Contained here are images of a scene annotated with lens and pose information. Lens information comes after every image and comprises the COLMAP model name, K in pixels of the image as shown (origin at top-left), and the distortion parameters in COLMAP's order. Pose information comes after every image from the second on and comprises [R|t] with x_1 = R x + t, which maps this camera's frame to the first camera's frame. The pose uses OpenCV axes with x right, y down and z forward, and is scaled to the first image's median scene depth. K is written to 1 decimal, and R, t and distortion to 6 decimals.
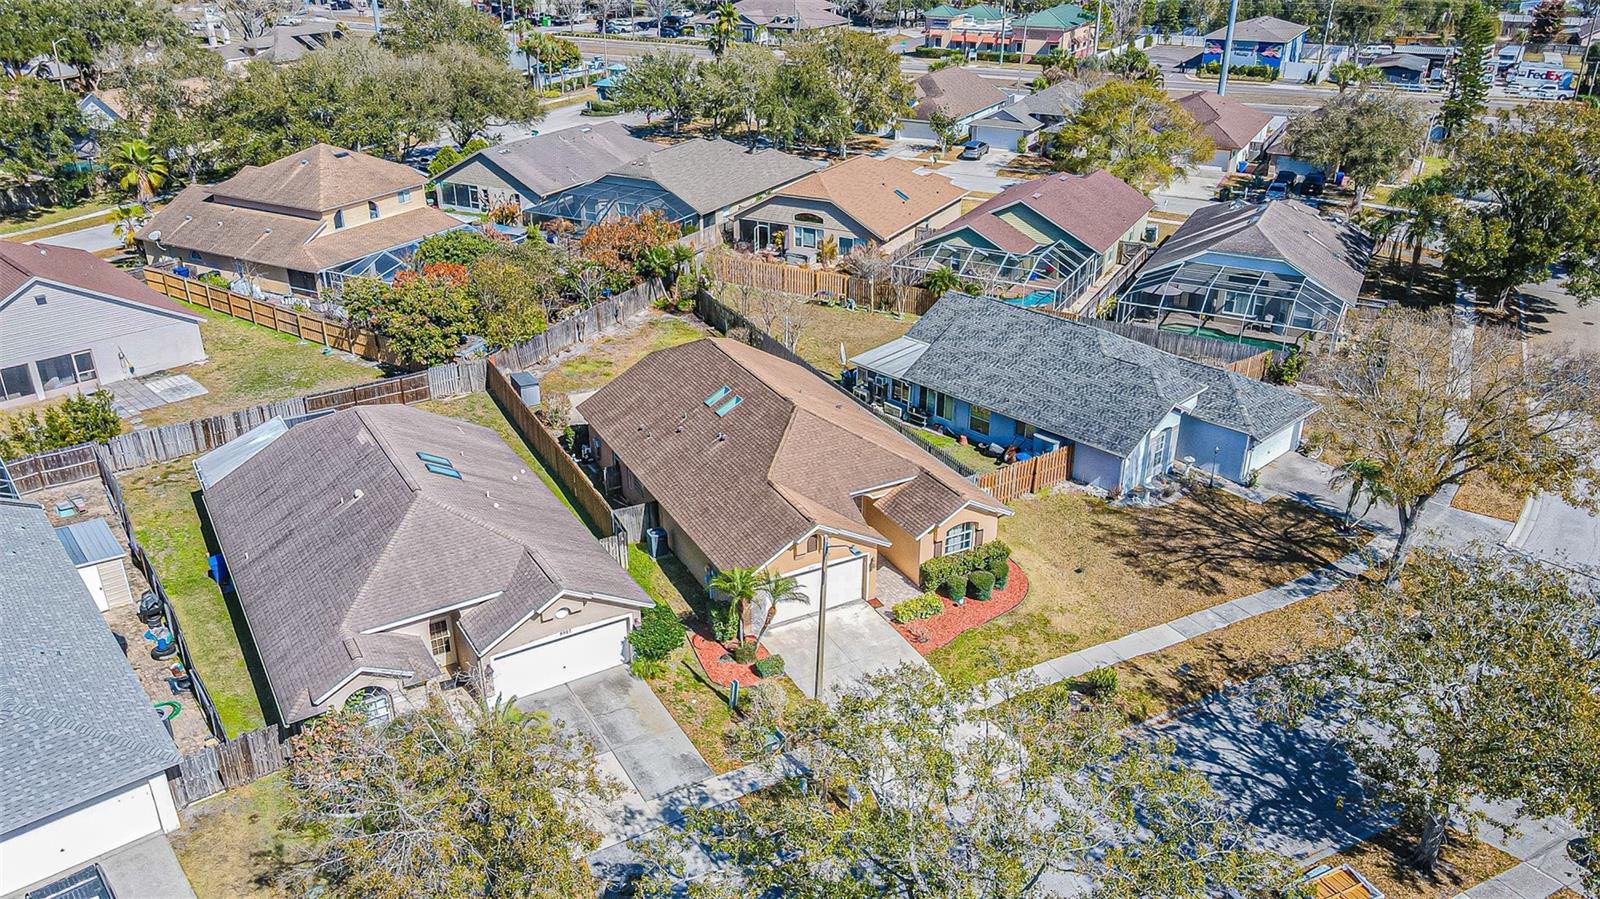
lens RADIAL K [[1178.9, 0, 800.0], [0, 1178.9, 449.5], [0, 0, 1]] dist [-0.017543, 0.044694]
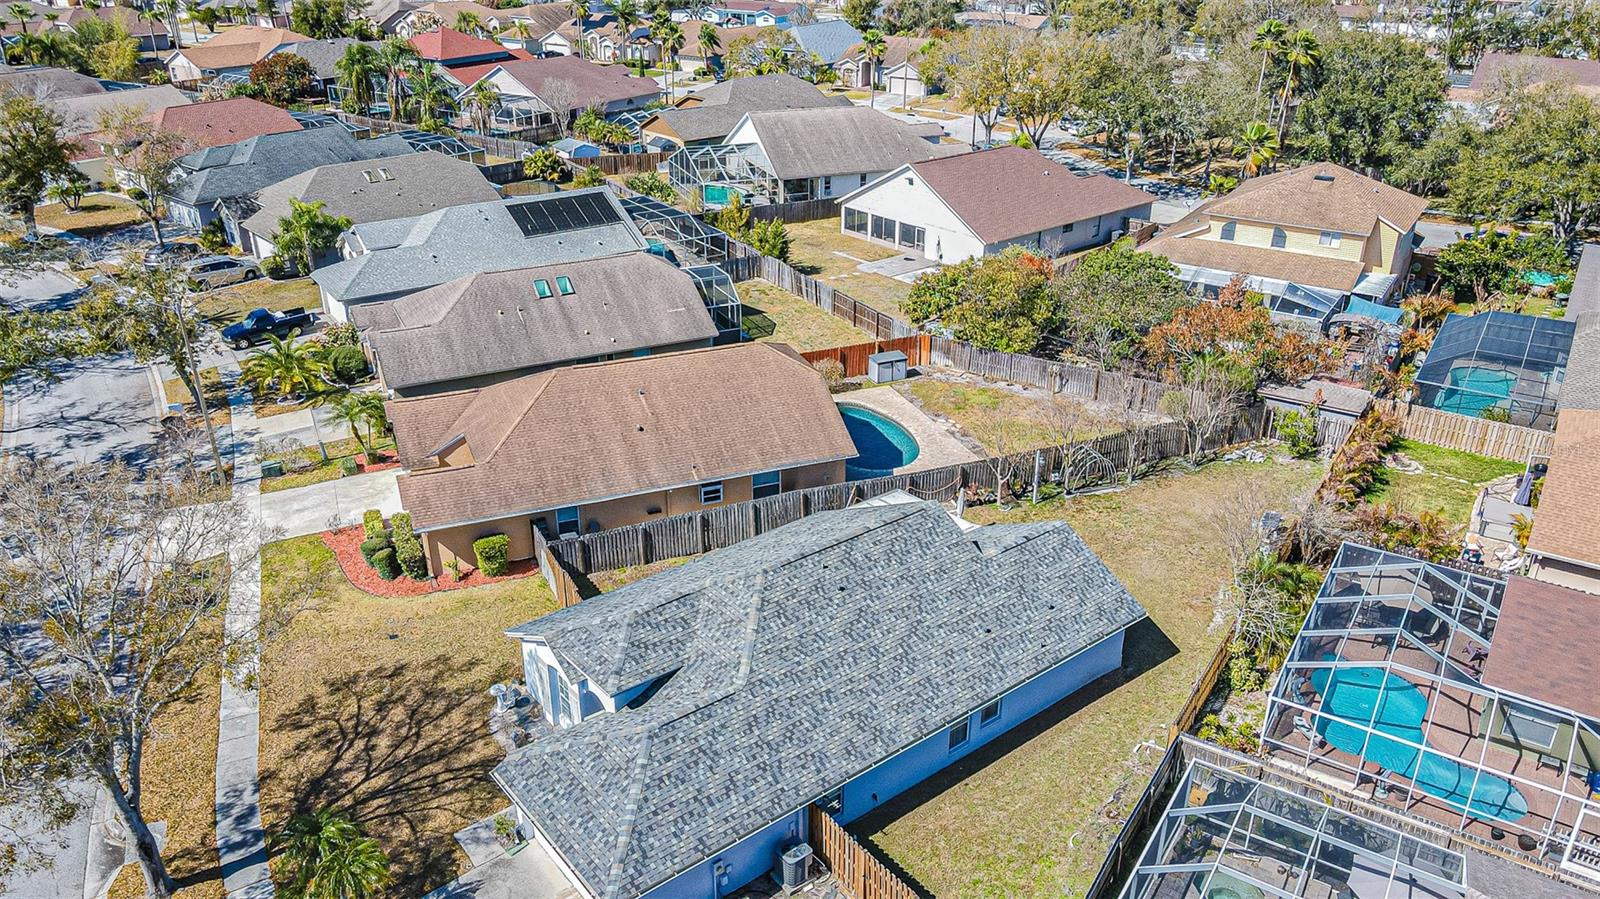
lens RADIAL K [[1178.9, 0, 800.0], [0, 1178.9, 449.5], [0, 0, 1]] dist [-0.017543, 0.044694]
pose [[-0.091542, 0.420024, -0.902884, 0.562456], [-0.430312, 0.800981, 0.416247, -0.300290], [0.898027, 0.426626, 0.107418, 0.668386]]
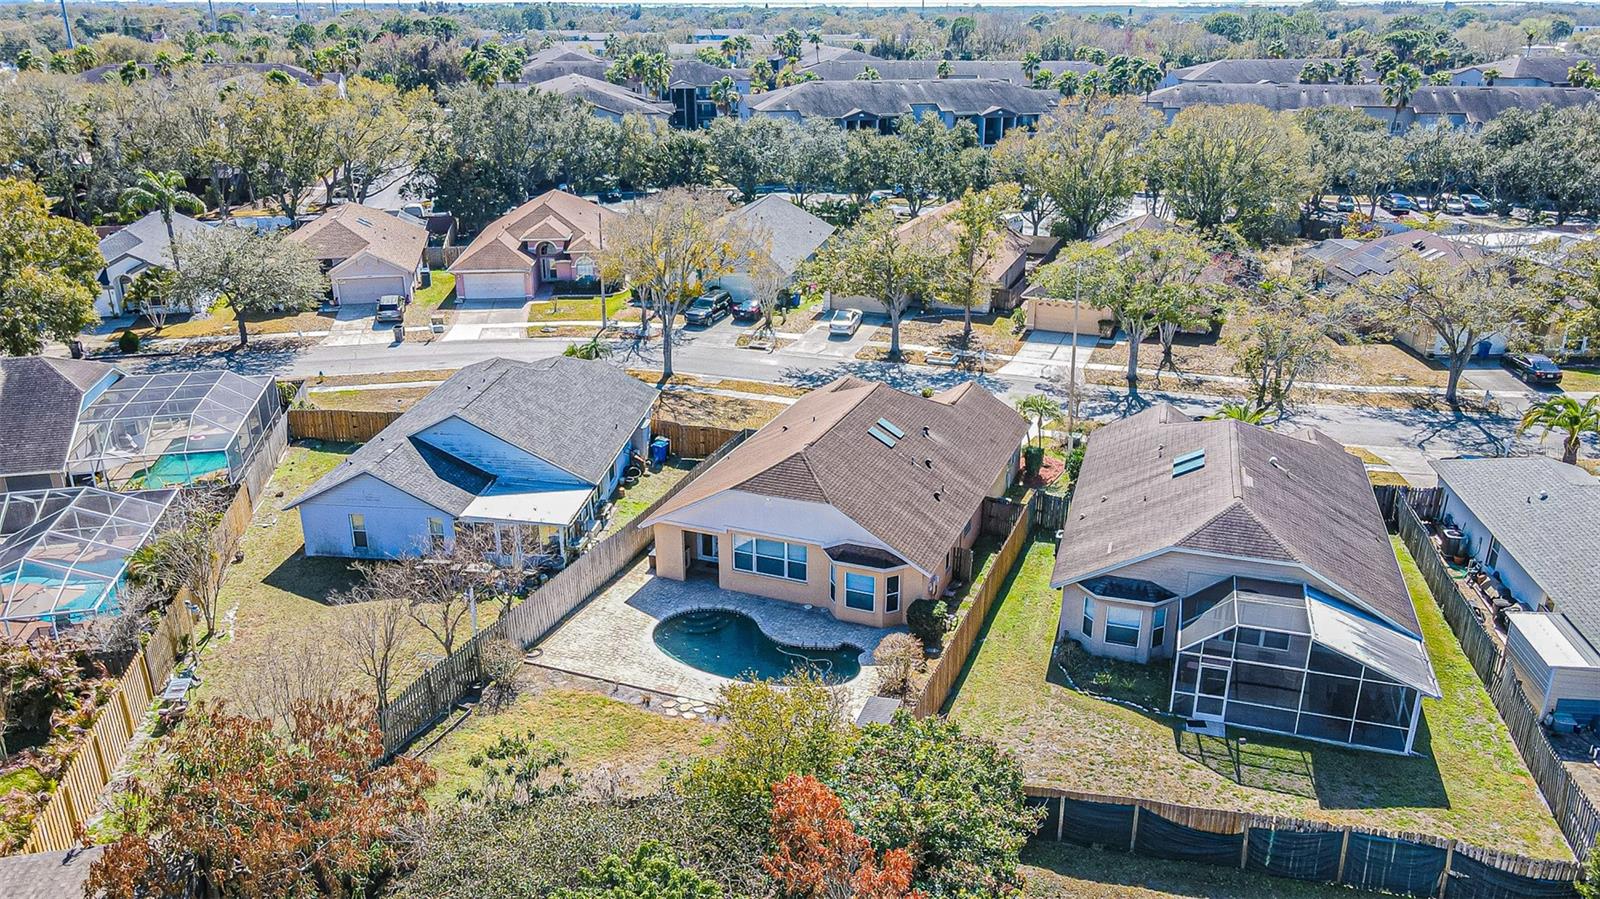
lens RADIAL K [[1178.9, 0, 800.0], [0, 1178.9, 449.5], [0, 0, 1]] dist [-0.017543, 0.044694]
pose [[-0.647202, -0.268683, 0.713400, -0.458913], [0.327263, 0.747278, 0.578338, -0.394185], [-0.688497, 0.607771, -0.395709, 0.917706]]
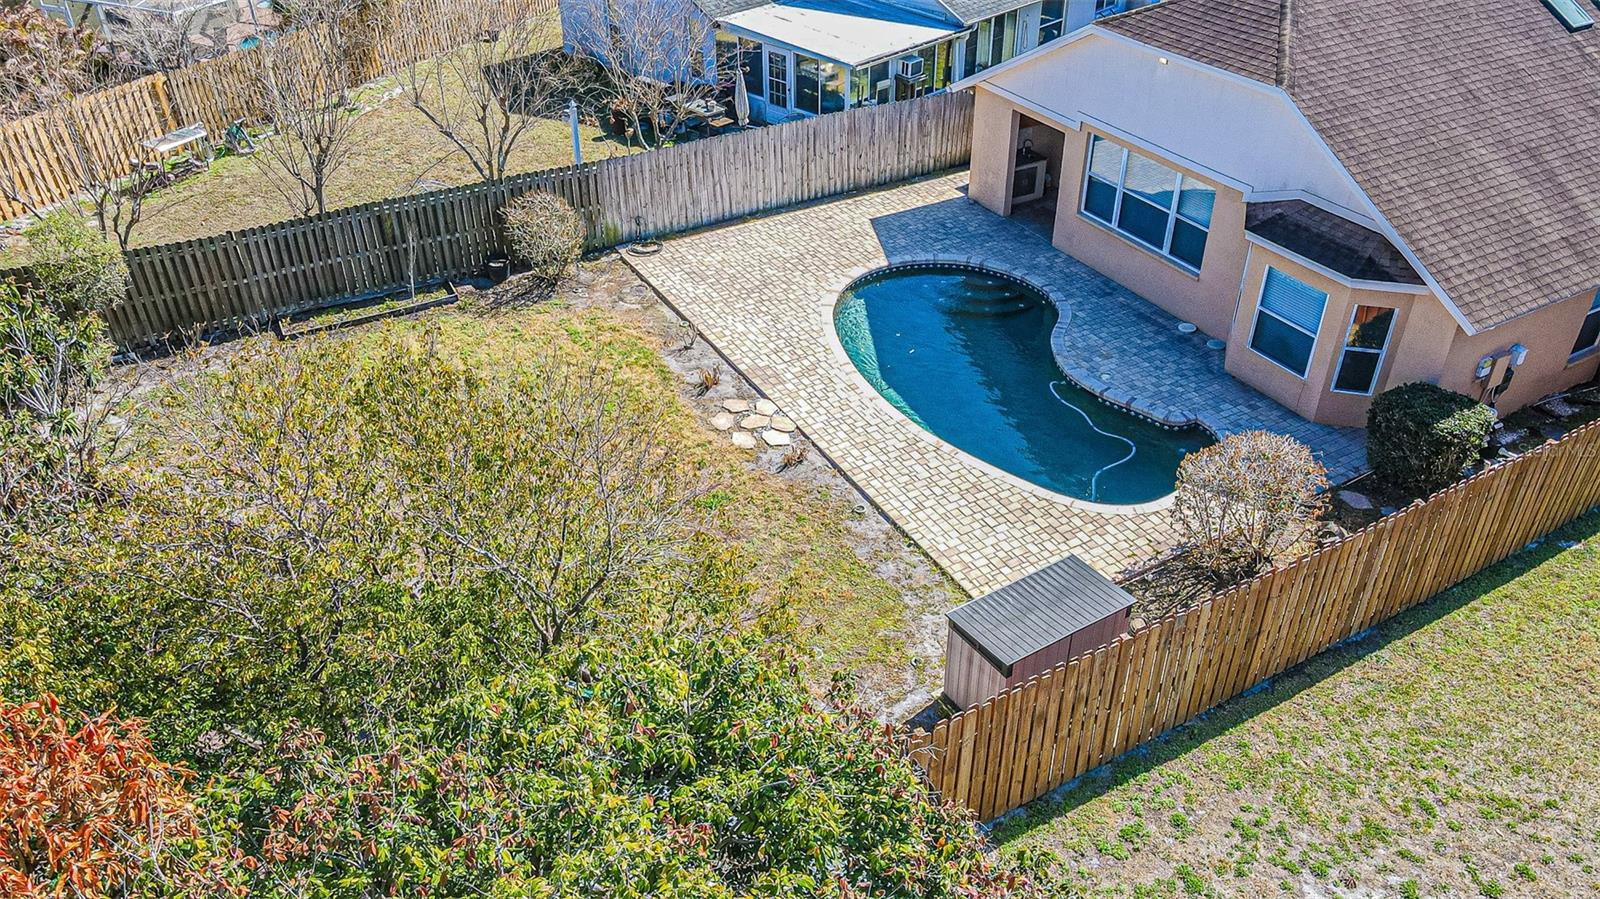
lens RADIAL K [[1178.9, 0, 800.0], [0, 1178.9, 449.5], [0, 0, 1]] dist [-0.017543, 0.044694]
pose [[-0.032678, -0.570539, 0.820620, -0.301067], [0.434455, 0.731322, 0.525754, -0.161318], [-0.900101, 0.373703, 0.223976, 0.765366]]
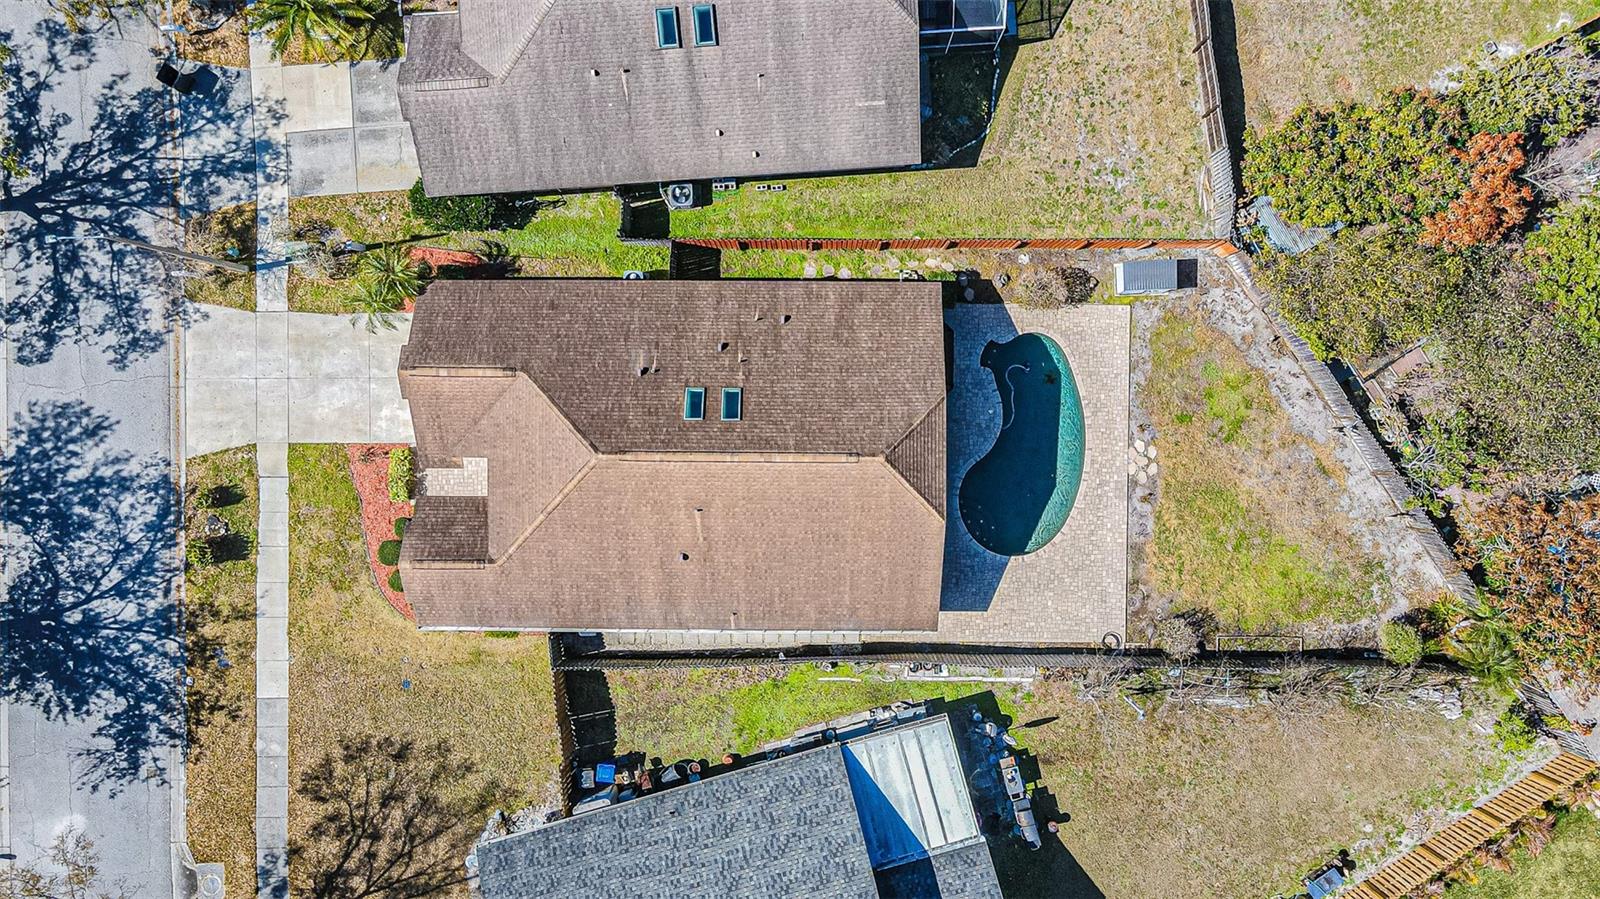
lens RADIAL K [[1178.9, 0, 800.0], [0, 1178.9, 449.5], [0, 0, 1]] dist [-0.017543, 0.044694]
pose [[-0.468375, 0.883397, 0.015279, -0.049010], [-0.374078, -0.213942, 0.902383, -0.474992], [0.800431, 0.416938, 0.430665, 0.463274]]
